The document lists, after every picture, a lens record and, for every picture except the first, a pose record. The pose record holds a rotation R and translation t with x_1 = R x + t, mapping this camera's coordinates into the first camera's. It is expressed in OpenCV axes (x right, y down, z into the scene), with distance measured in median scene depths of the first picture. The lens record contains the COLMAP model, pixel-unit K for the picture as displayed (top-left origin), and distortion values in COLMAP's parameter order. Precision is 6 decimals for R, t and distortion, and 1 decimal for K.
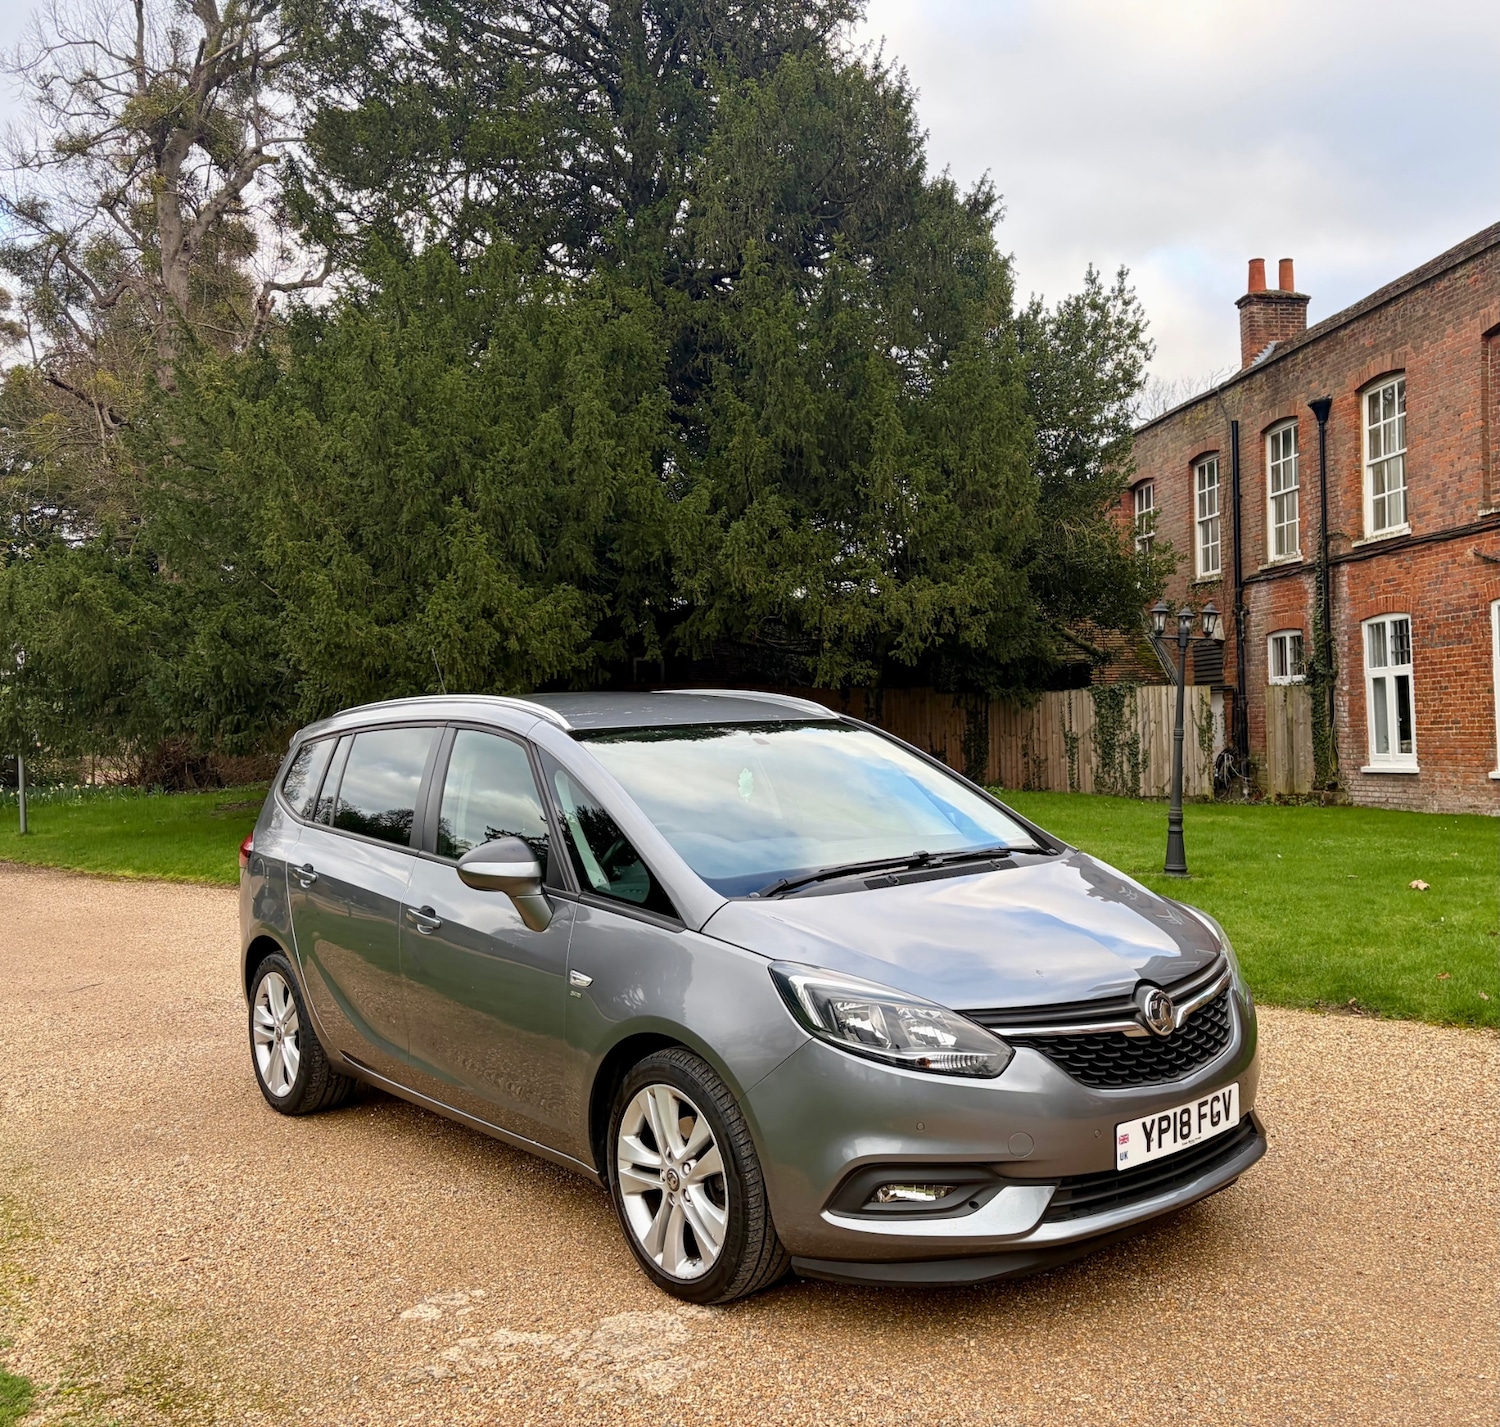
lens RADIAL K [[1423.2, 0, 863.9], [0, 1423.2, 721.5], [0, 0, 1]] dist [0.017339, -0.004227]
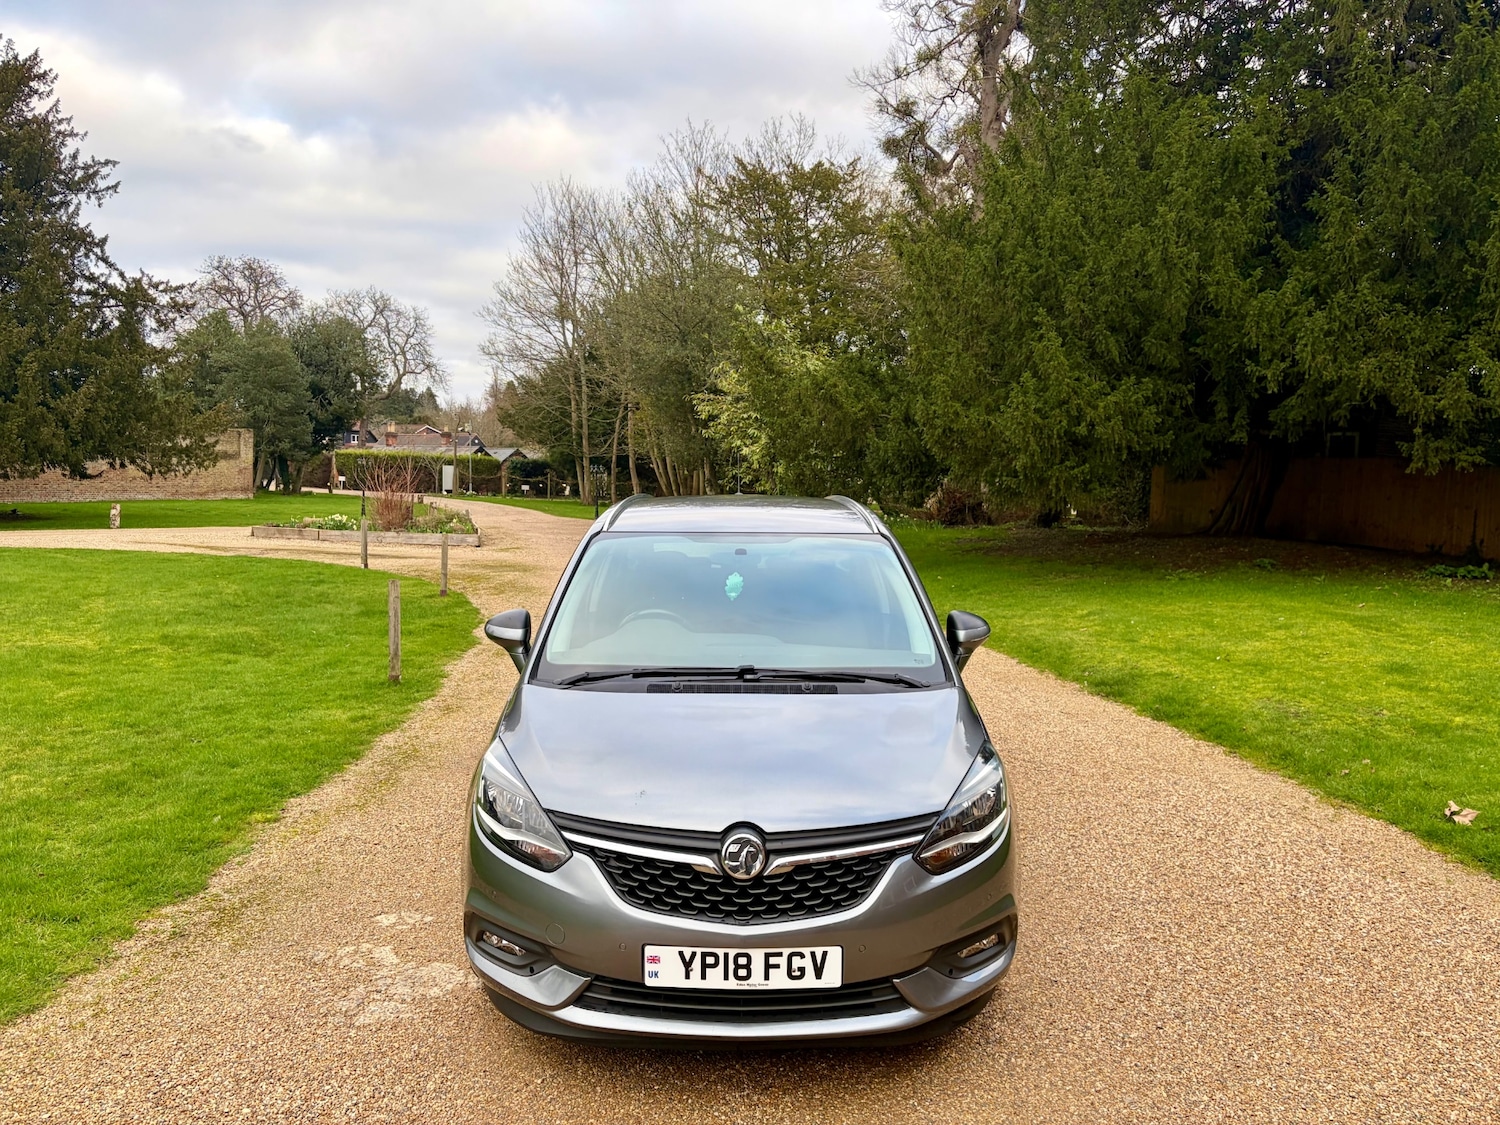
lens RADIAL K [[1122.4, 0, 736.5], [0, 1122.4, 563.8], [0, 0, 1]] dist [0.039499, -0.041764]
pose [[0.739008, 0.092195, -0.667359, 0.134324], [-0.037654, 0.994696, 0.095720, -0.016034], [0.672644, -0.045609, 0.738559, 0.072872]]
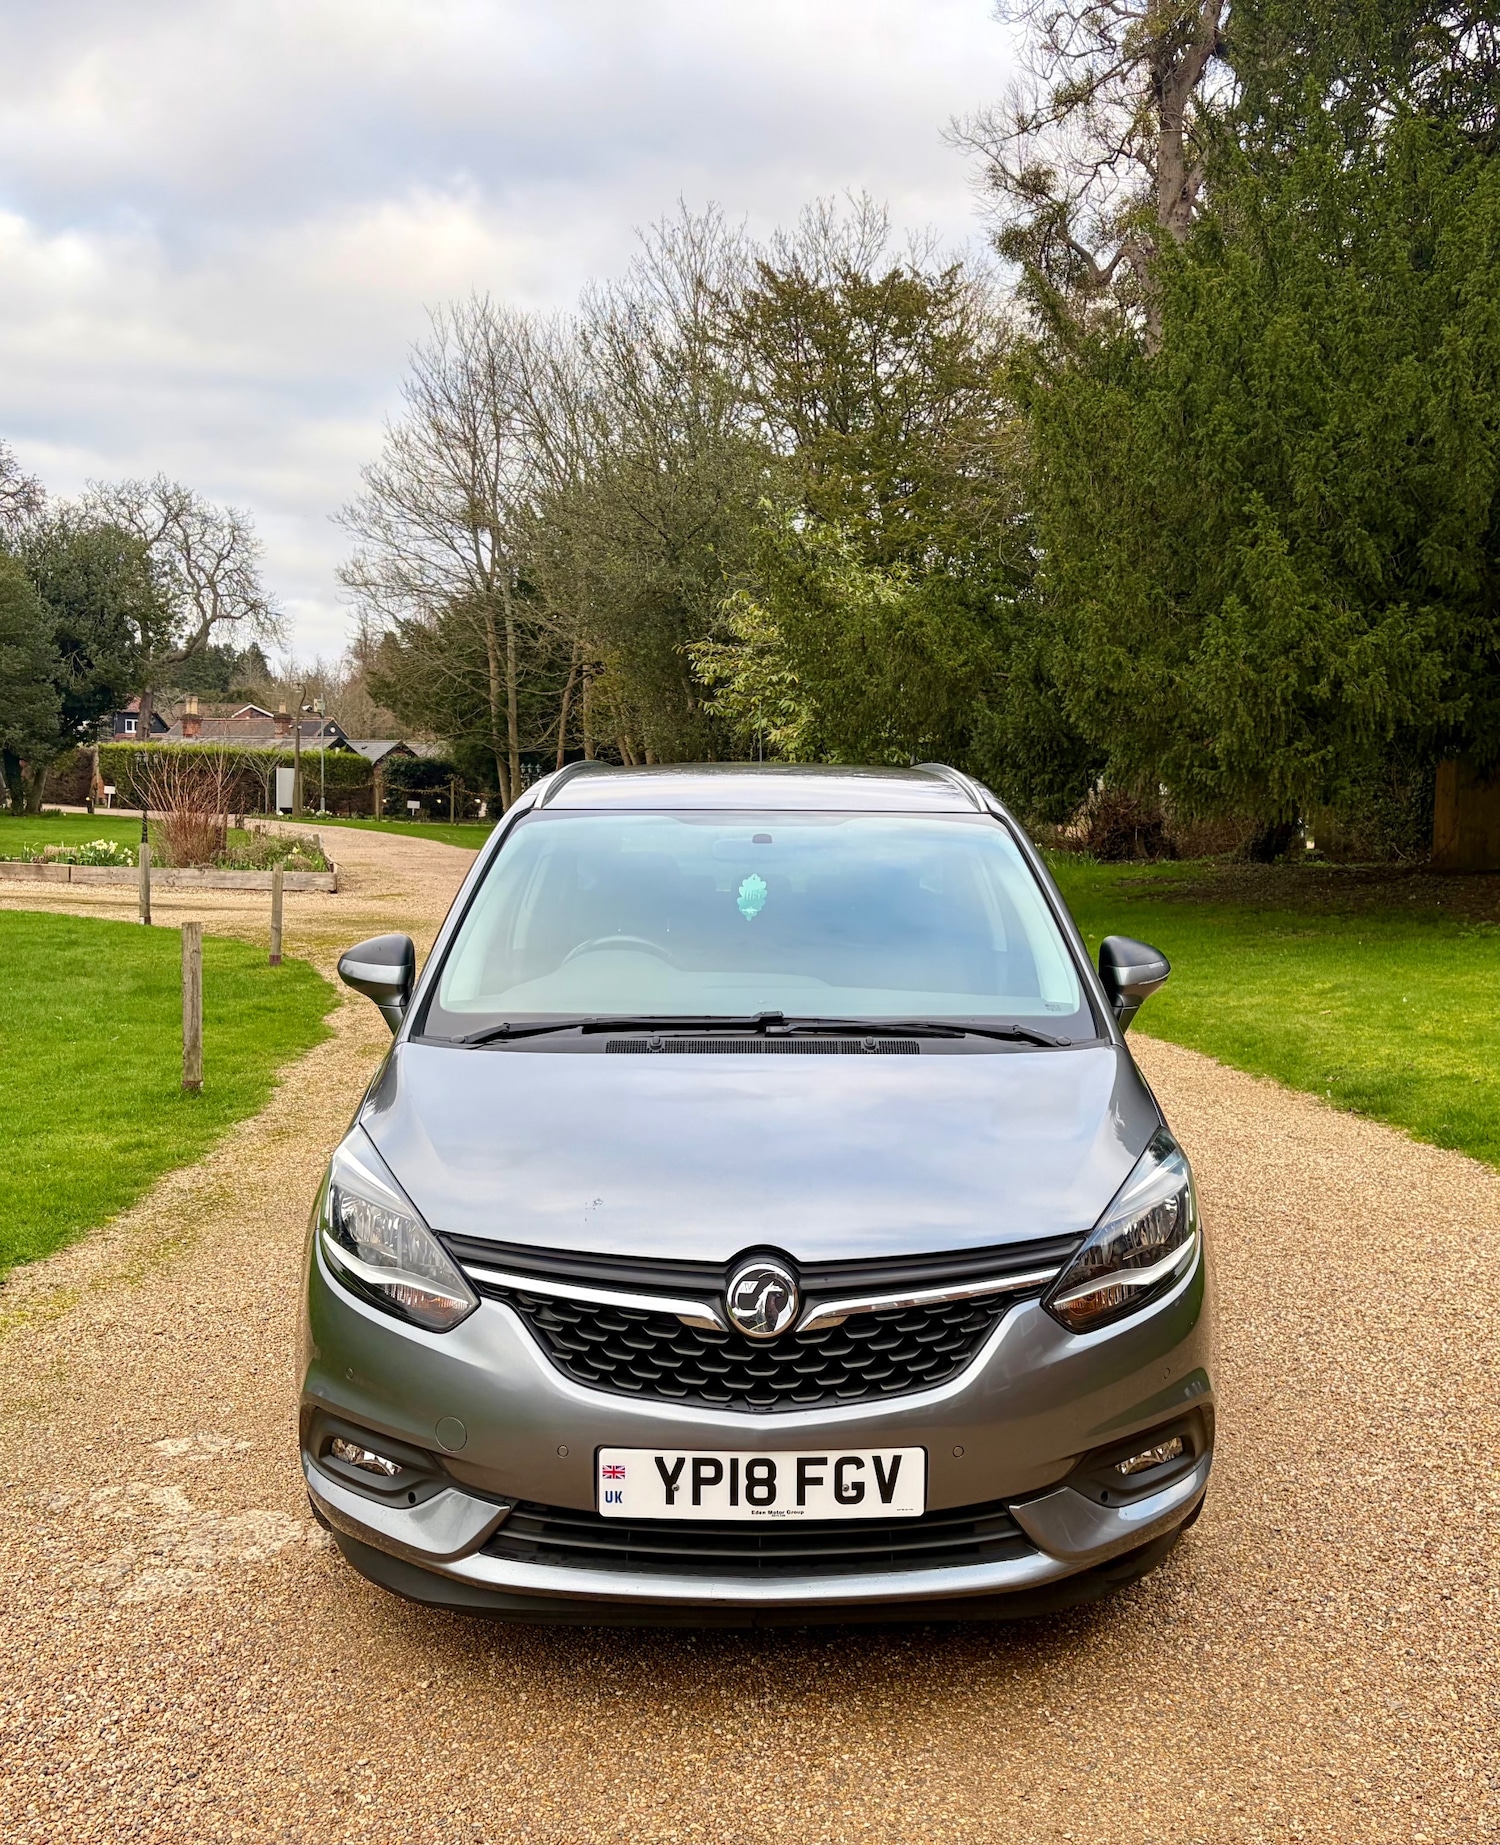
lens RADIAL K [[1840.1, 0, 797.6], [0, 1840.1, 914.5], [0, 0, 1]] dist [0.038562, -0.036441]
pose [[0.752047, 0.084750, -0.653638, 0.135341], [-0.038396, 0.995648, 0.084918, -0.006754], [0.657990, -0.038765, 0.752028, 0.073578]]
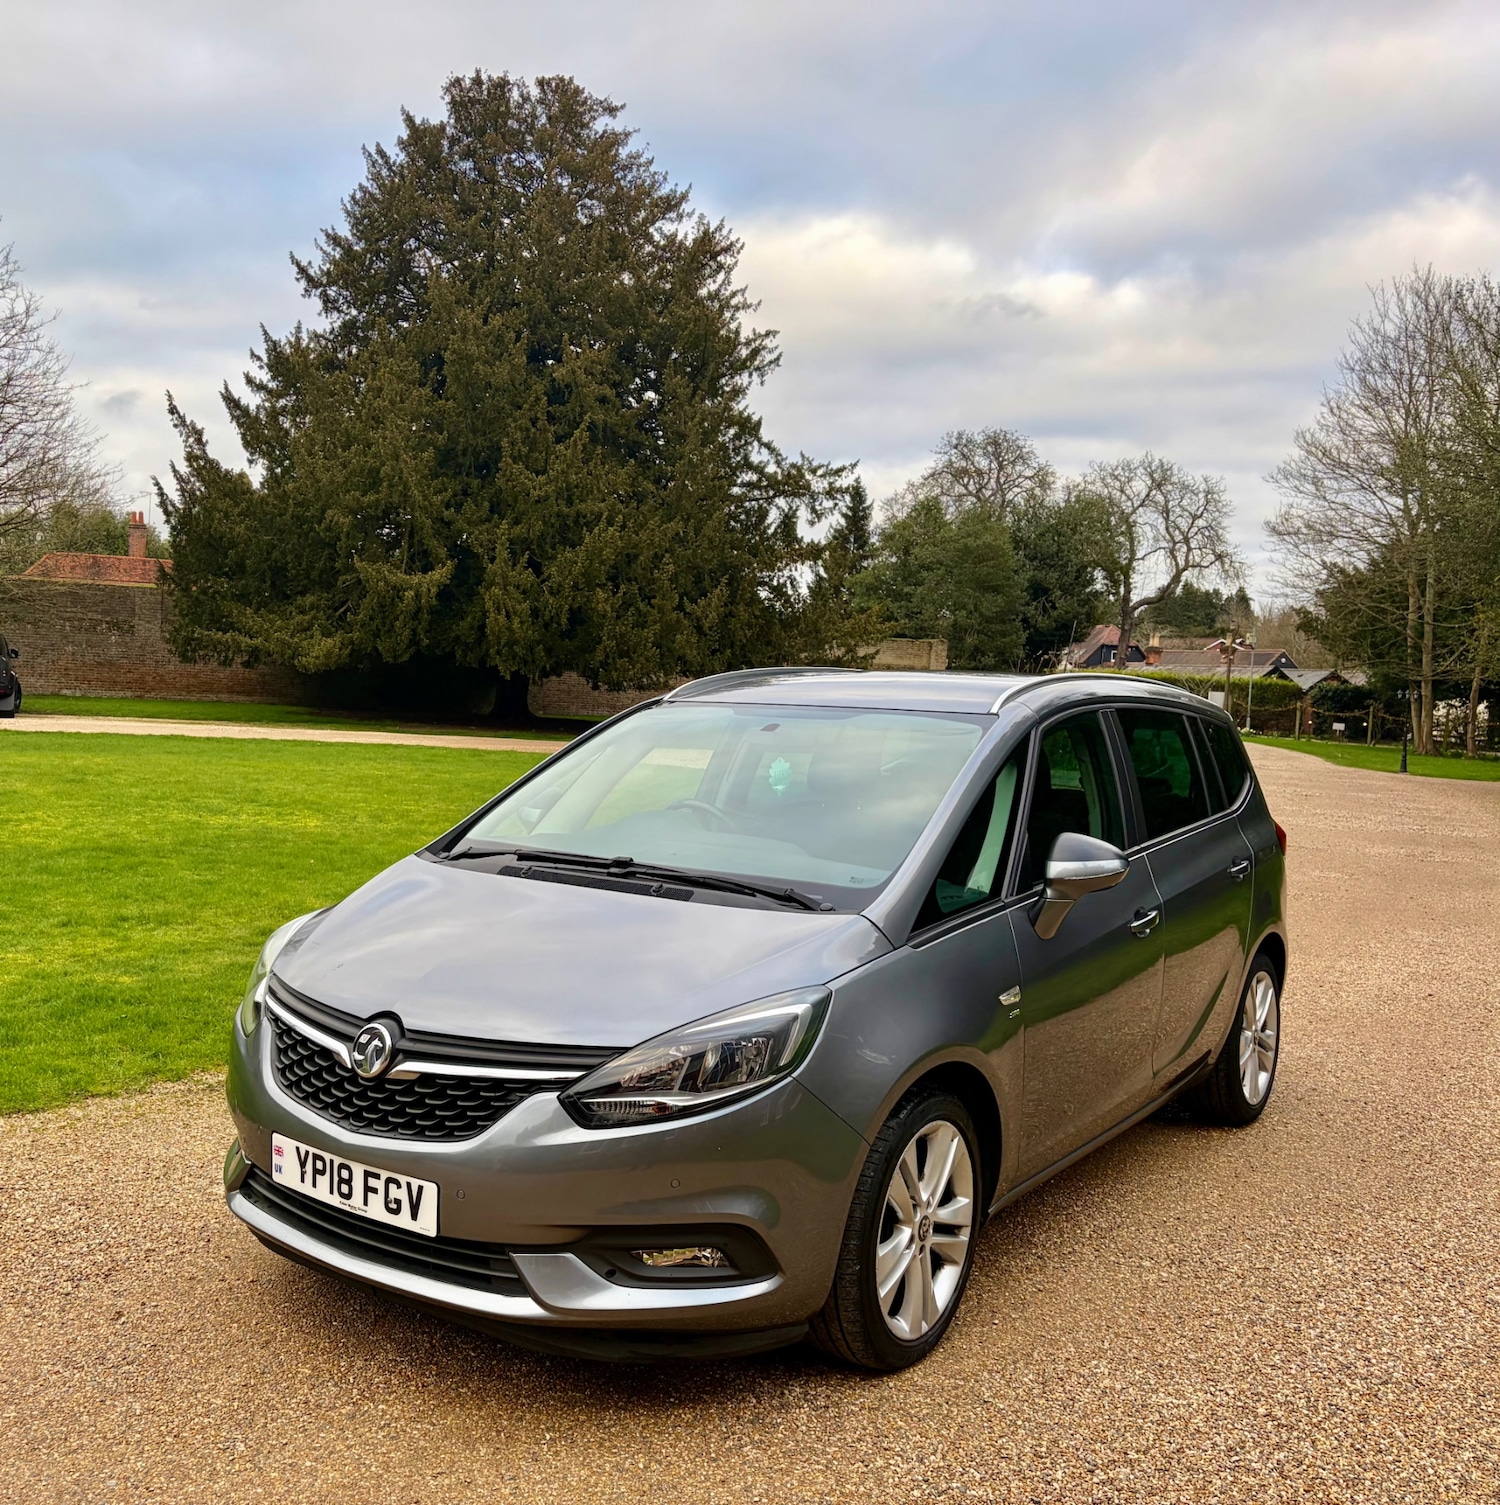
lens RADIAL K [[1497.0, 0, 597.5], [0, 1497.0, 747.2], [0, 0, 1]] dist [0.031975, -0.034227]
pose [[0.162508, 0.080493, -0.983419, 0.201172], [-0.046706, 0.996177, 0.073820, -0.009136], [0.985601, 0.033935, 0.165646, 0.179073]]
